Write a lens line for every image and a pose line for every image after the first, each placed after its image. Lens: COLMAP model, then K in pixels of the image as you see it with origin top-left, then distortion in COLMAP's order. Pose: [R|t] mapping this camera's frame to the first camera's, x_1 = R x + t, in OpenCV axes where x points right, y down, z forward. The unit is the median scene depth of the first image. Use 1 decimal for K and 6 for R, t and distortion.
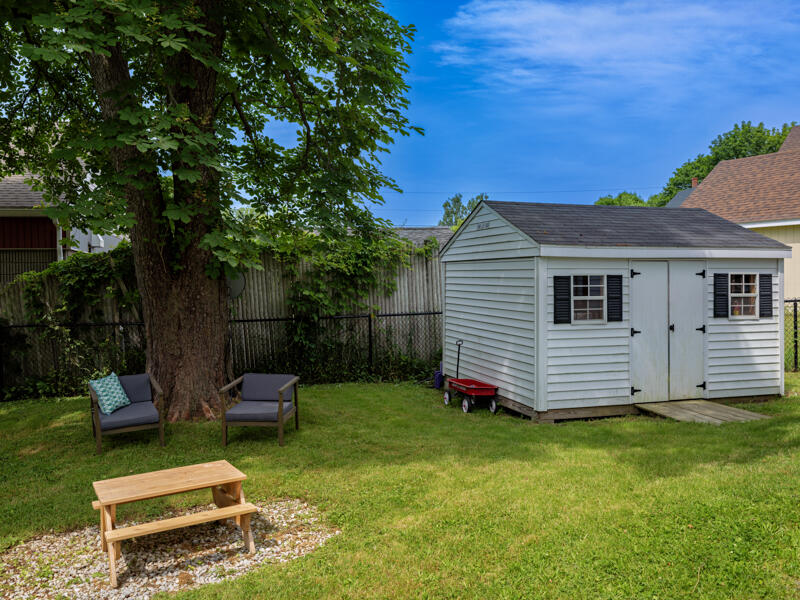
lens RADIAL K [[703.9, 0, 399.4], [0, 703.9, 284.0], [0, 0, 1]] dist [-0.001779, 0.003633]
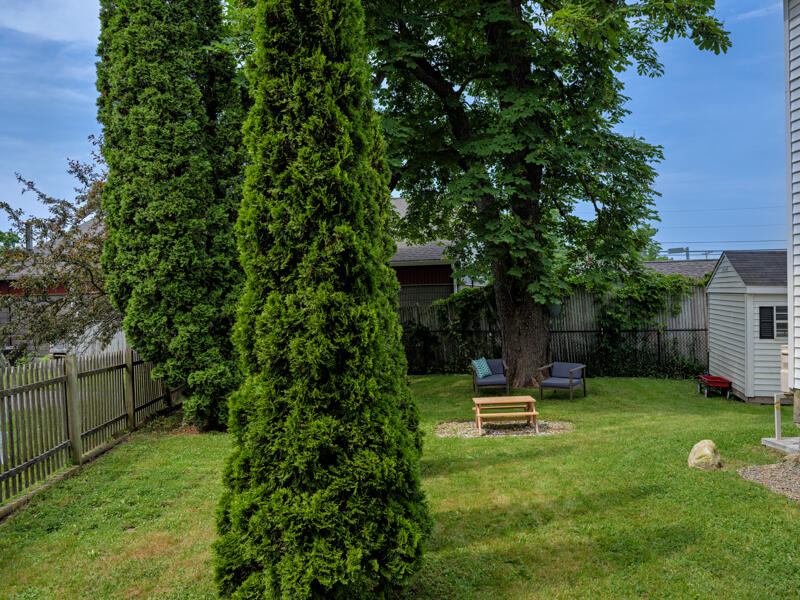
lens RADIAL K [[703.9, 0, 399.4], [0, 703.9, 284.0], [0, 0, 1]] dist [-0.001779, 0.003633]
pose [[0.867808, -0.007784, -0.496839, 0.253976], [-0.000290, 0.999869, -0.016172, -0.029340], [0.496900, 0.014178, 0.867692, -0.566790]]
